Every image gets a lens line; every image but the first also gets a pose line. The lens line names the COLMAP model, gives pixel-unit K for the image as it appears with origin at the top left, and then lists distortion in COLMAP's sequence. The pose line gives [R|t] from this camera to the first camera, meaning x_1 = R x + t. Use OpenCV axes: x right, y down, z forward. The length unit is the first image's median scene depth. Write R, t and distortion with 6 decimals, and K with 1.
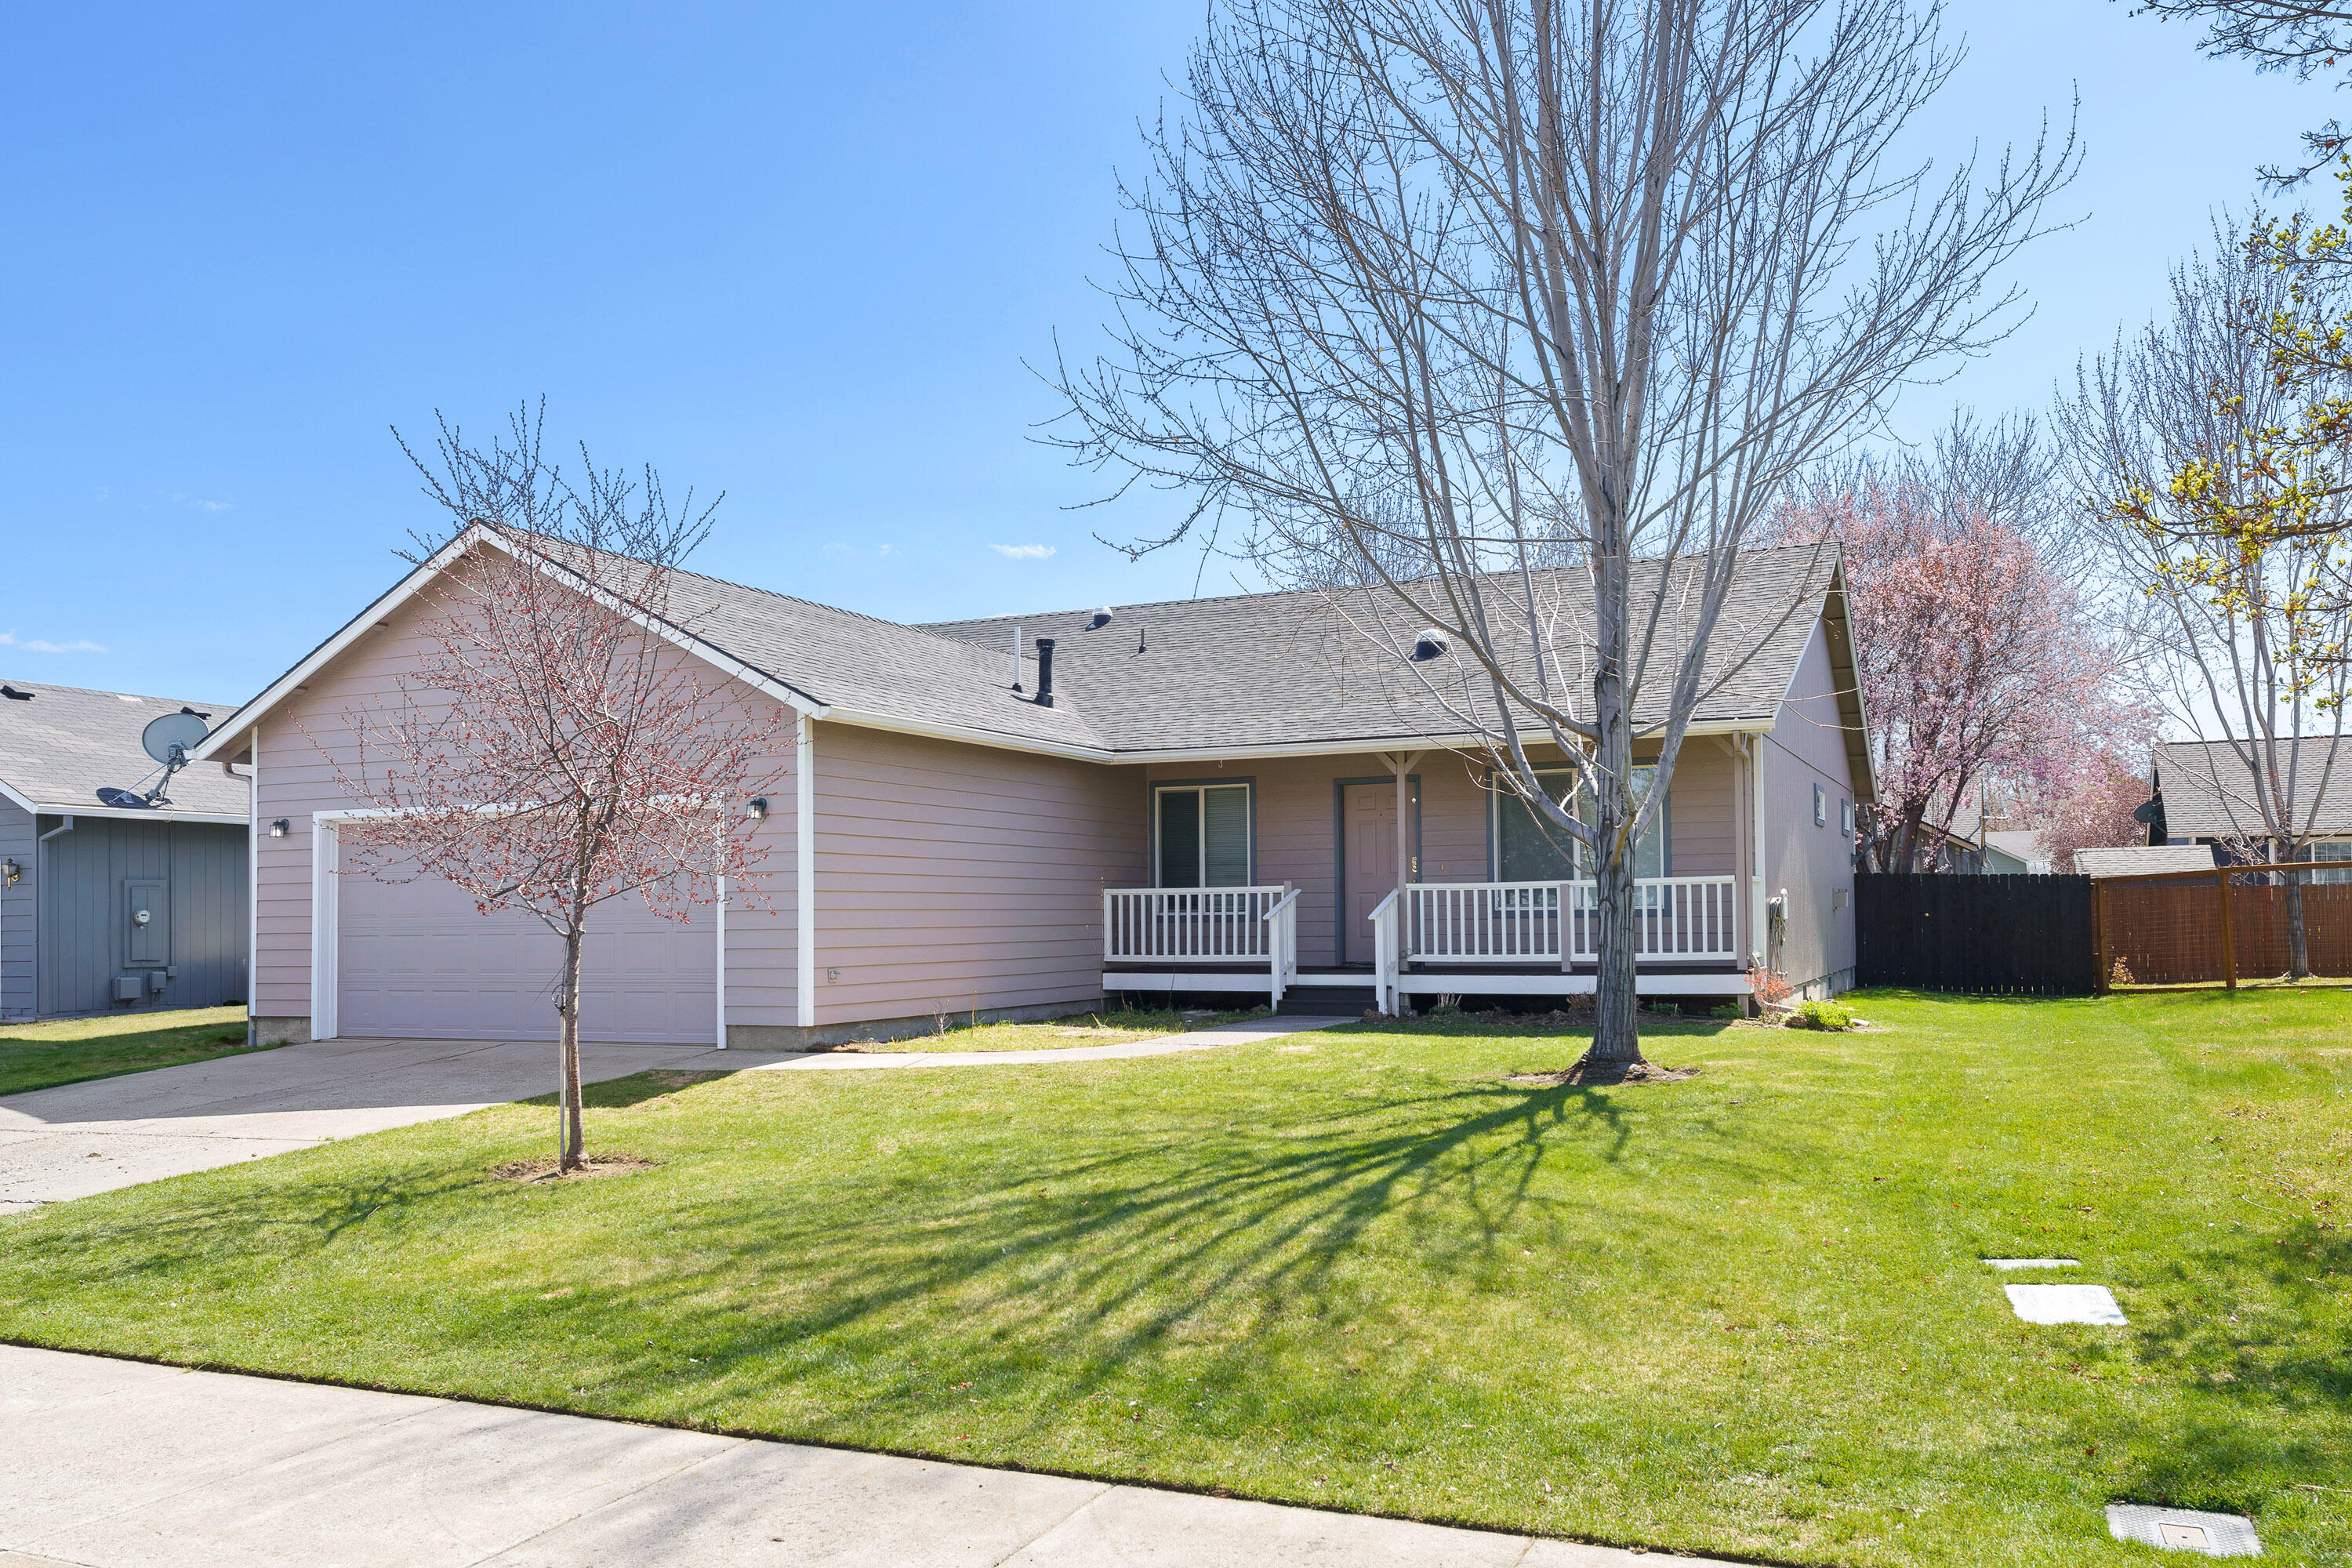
lens RADIAL K [[2166.1, 0, 1176.0], [0, 2166.1, 784.0], [0, 0, 1]] dist [0.005340, -0.010329]
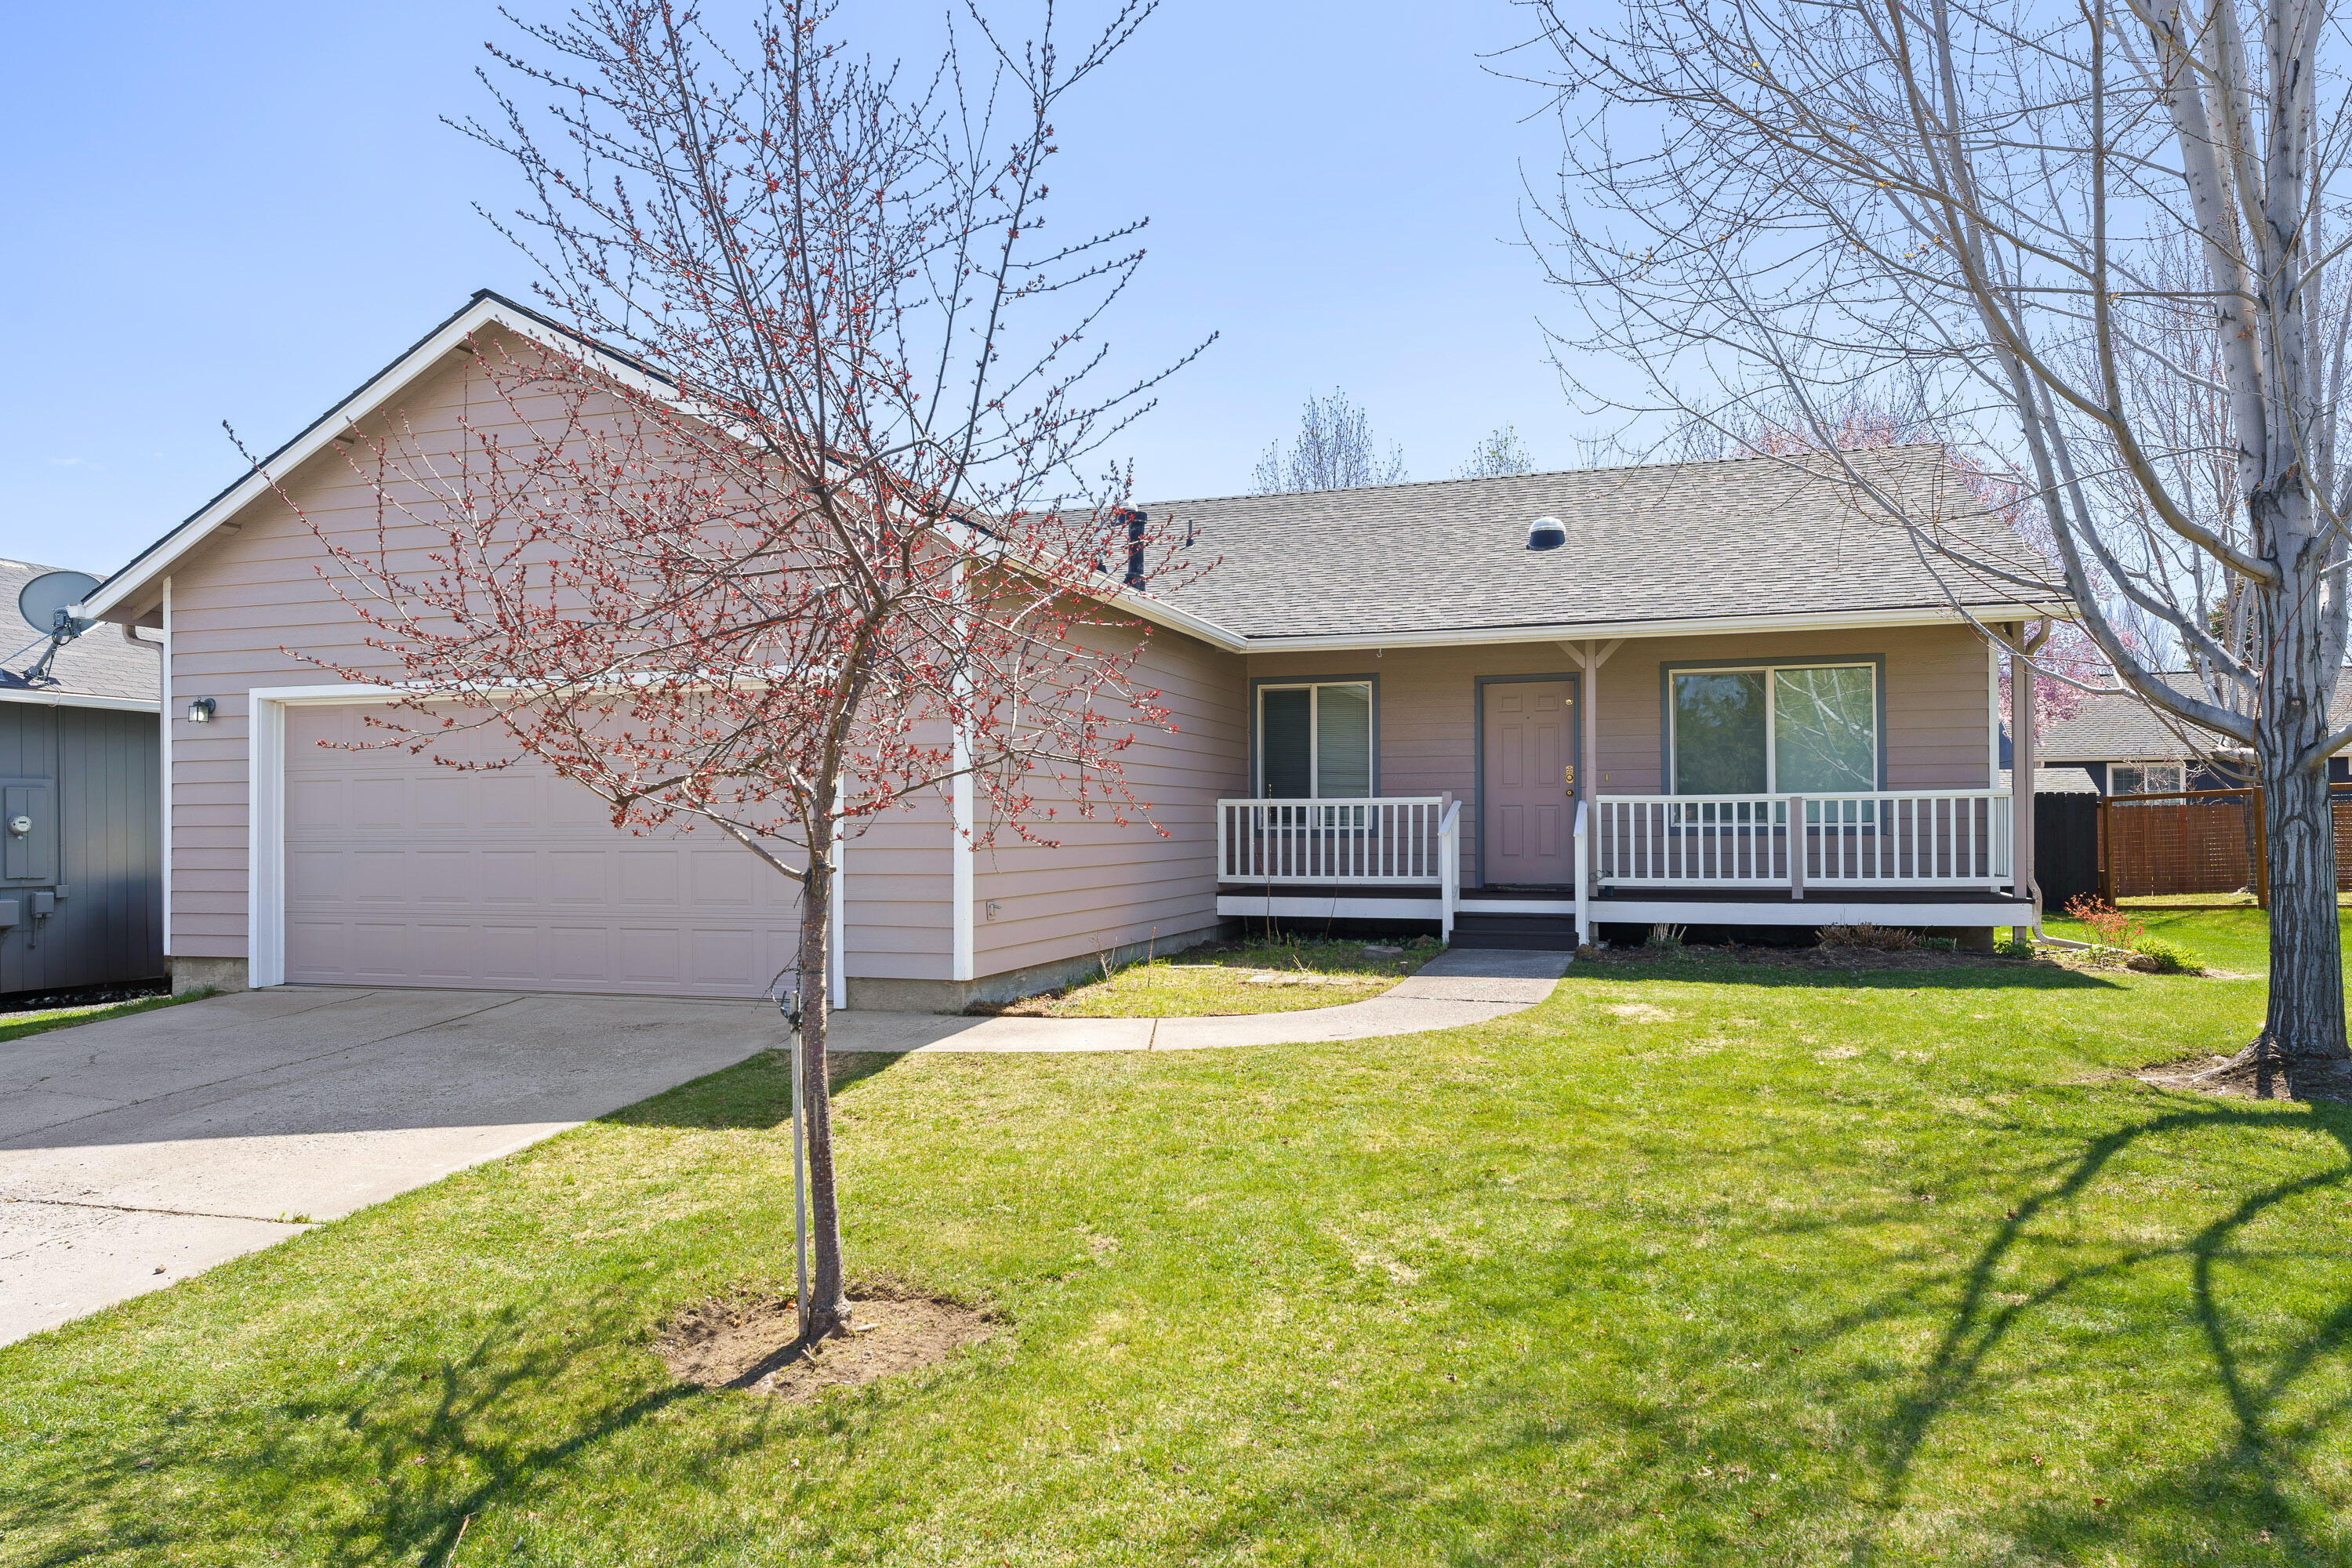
lens RADIAL K [[1538.8, 0, 1083.2], [0, 1538.8, 789.5], [0, 0, 1]] dist [0.001264, -0.000585]
pose [[0.991671, 0.008710, 0.128501, -0.175440], [-0.013751, 0.999168, 0.038395, 0.023128], [-0.128059, -0.039843, 0.990966, 0.422169]]
